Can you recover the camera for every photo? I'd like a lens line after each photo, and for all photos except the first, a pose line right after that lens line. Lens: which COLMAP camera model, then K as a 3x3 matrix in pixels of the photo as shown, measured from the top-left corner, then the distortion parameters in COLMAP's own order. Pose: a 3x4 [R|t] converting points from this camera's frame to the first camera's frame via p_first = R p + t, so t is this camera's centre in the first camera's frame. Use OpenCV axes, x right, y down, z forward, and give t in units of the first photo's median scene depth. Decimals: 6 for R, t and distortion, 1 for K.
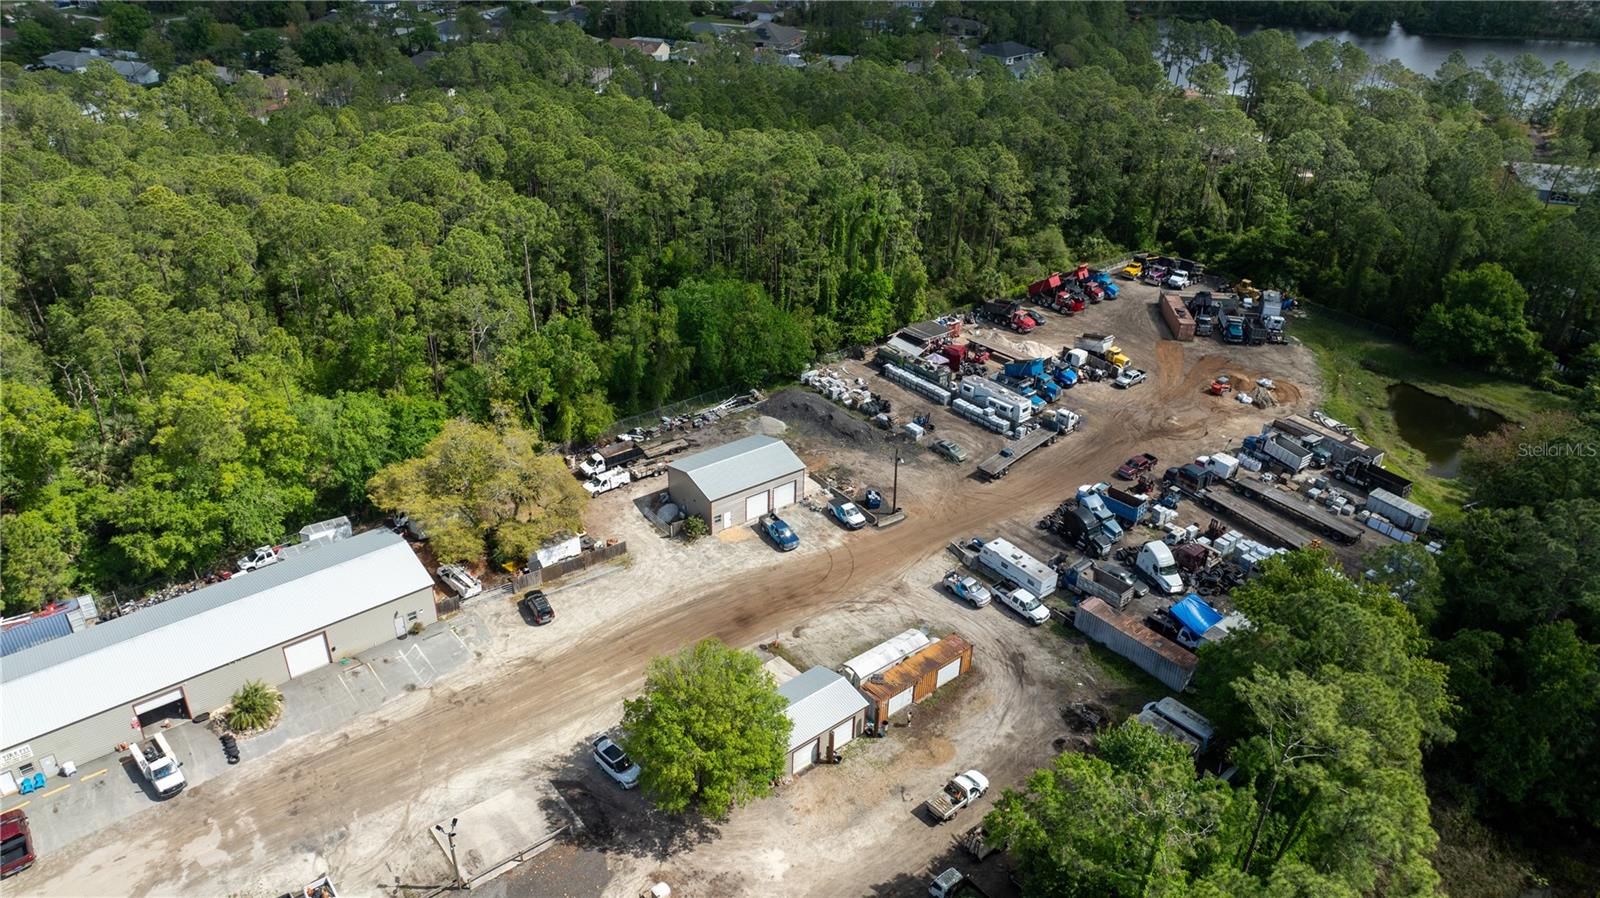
lens RADIAL K [[1125.1, 0, 797.6], [0, 1125.1, 449.9], [0, 0, 1]] dist [-0.021158, 0.008781]
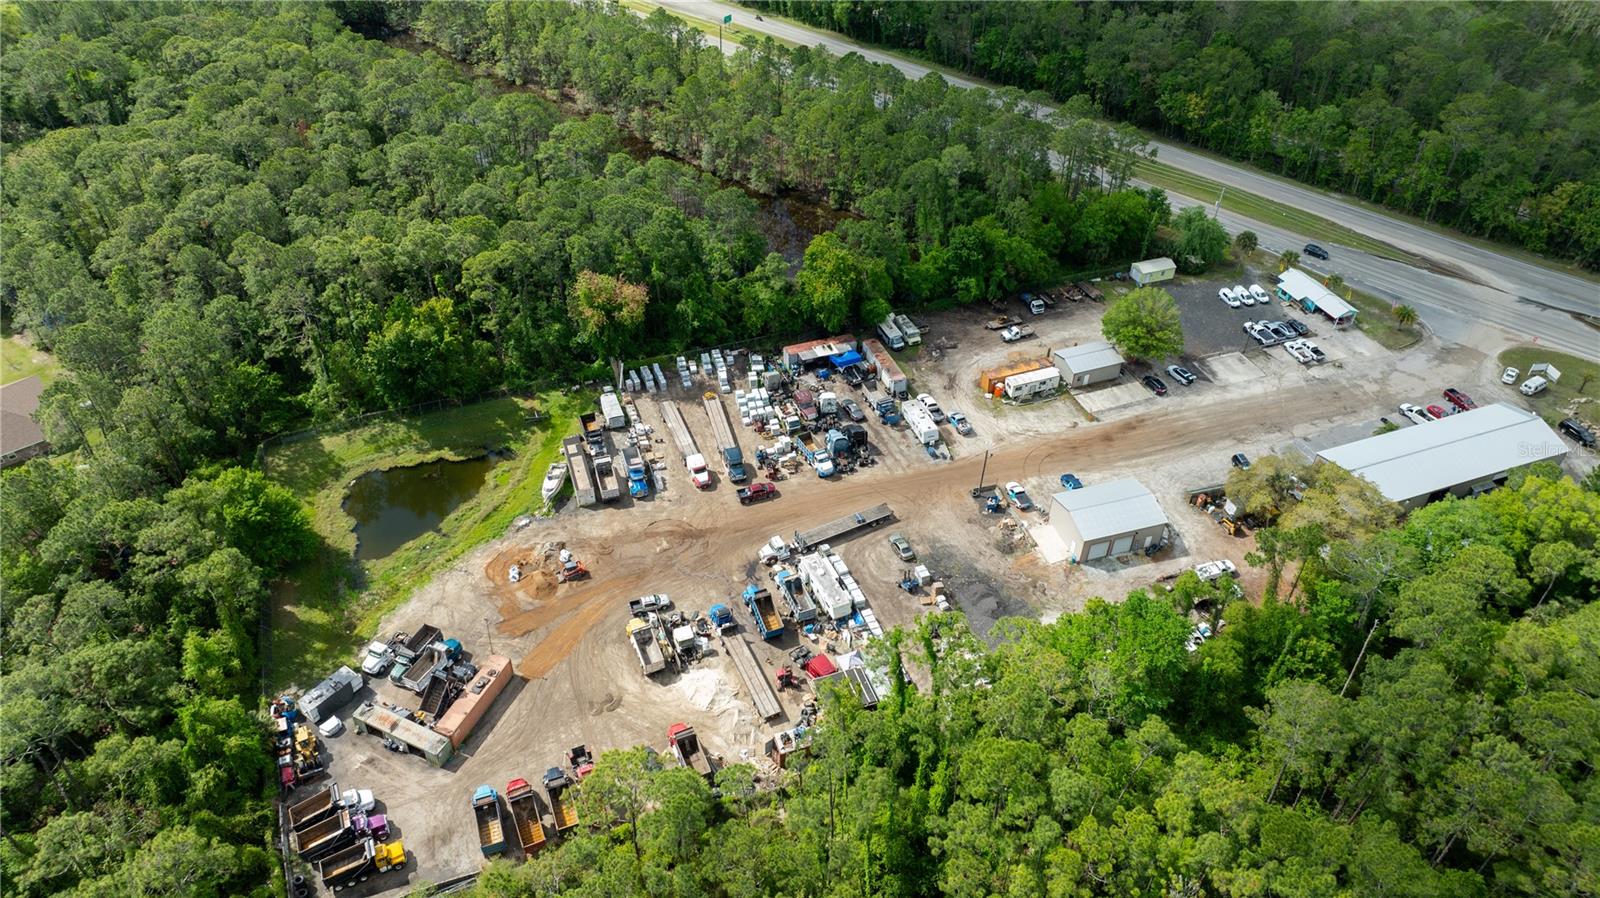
lens RADIAL K [[1125.3, 0, 797.6], [0, 1125.3, 451.2], [0, 0, 1]] dist [-0.019048, -0.003957]
pose [[-0.948296, -0.224540, 0.224312, 0.005573], [0.129691, 0.370909, 0.919569, -1.142068], [-0.289679, 0.901115, -0.322611, 1.399764]]
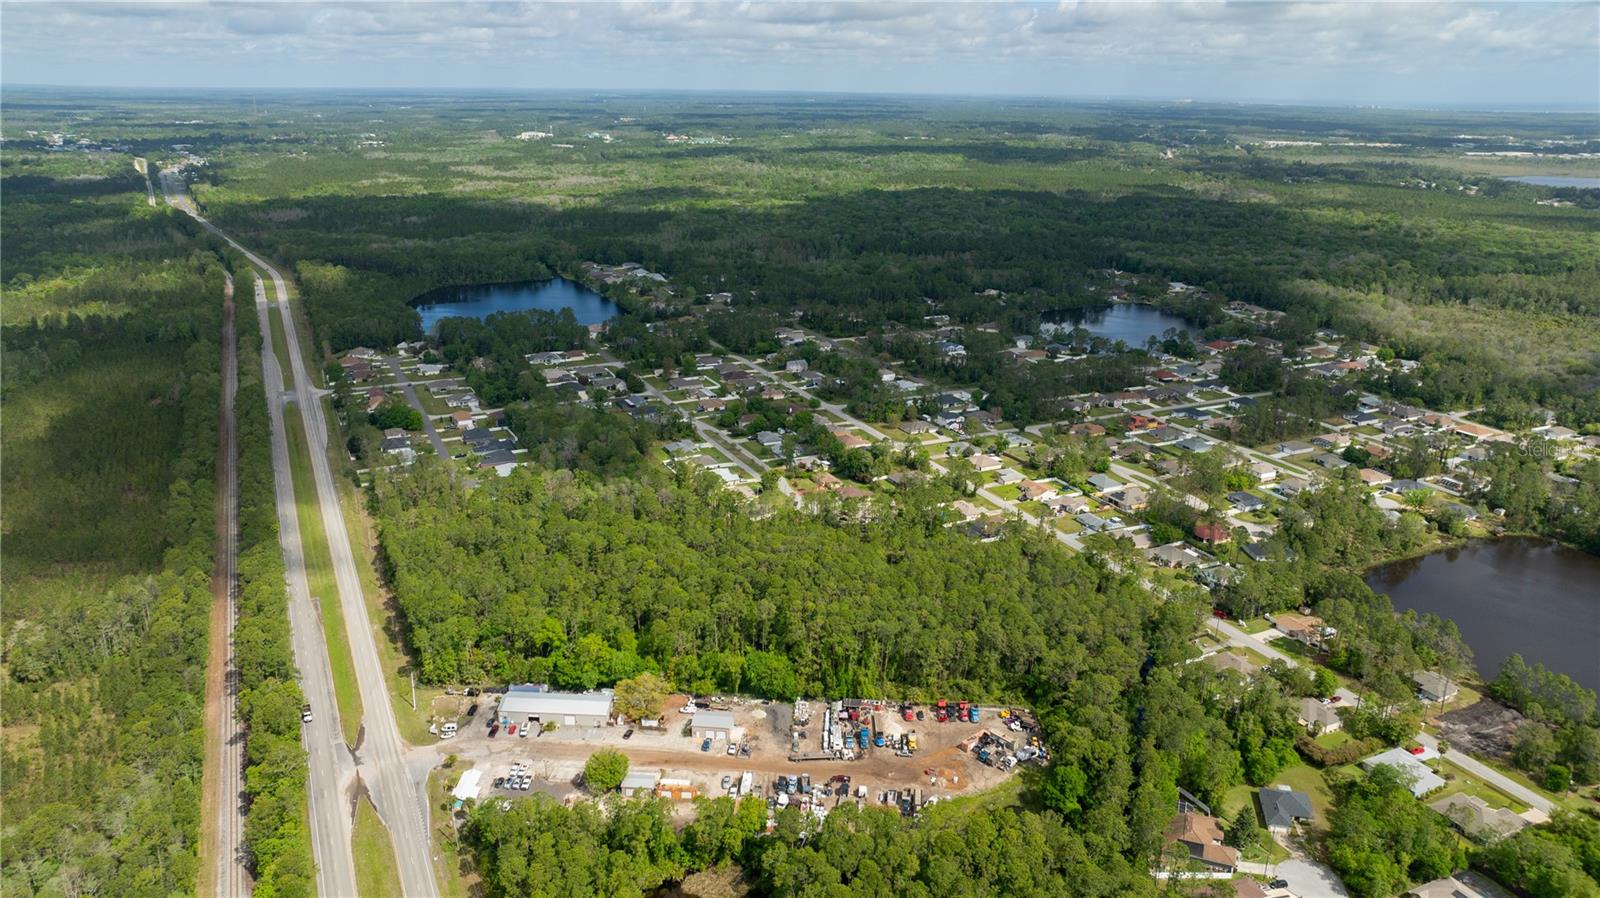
lens RADIAL K [[1125.3, 0, 797.6], [0, 1125.3, 451.2], [0, 0, 1]] dist [-0.019048, -0.003957]
pose [[0.734322, 0.203917, -0.647448, 1.812220], [-0.332529, 0.939589, -0.081220, -0.465594], [0.591773, 0.274936, 0.757770, -1.246939]]
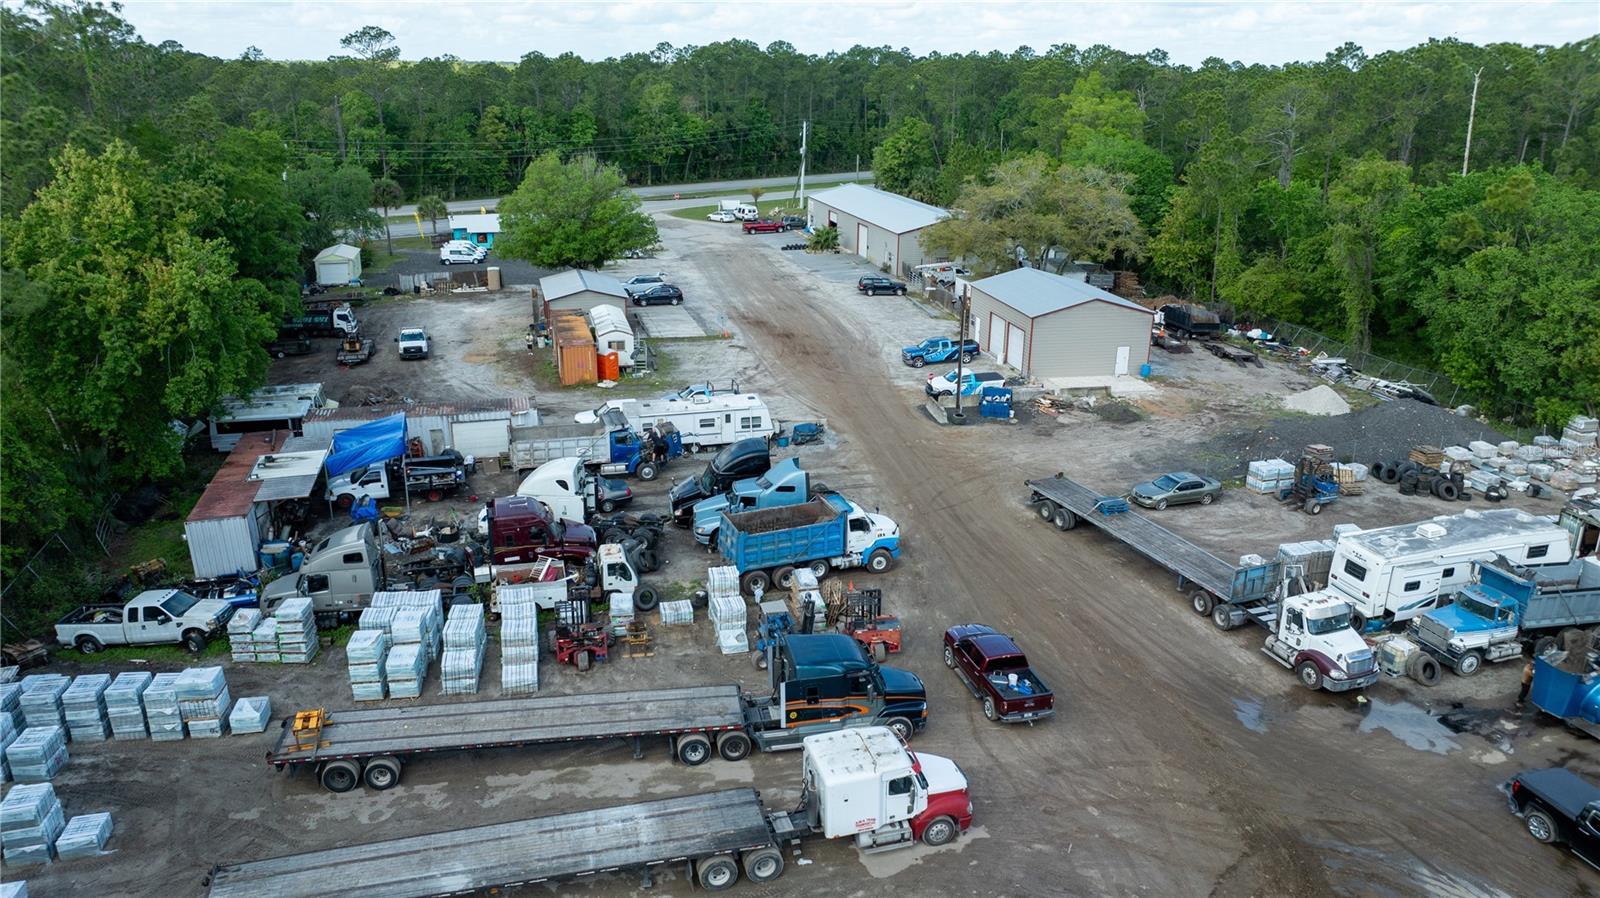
lens RADIAL K [[1125.1, 0, 797.6], [0, 1125.1, 449.9], [0, 0, 1]] dist [-0.021158, 0.008781]
pose [[-0.416836, 0.273585, -0.866833, 0.594628], [-0.464205, 0.755830, 0.461774, -0.149151], [0.781512, 0.594872, -0.188057, 1.031138]]
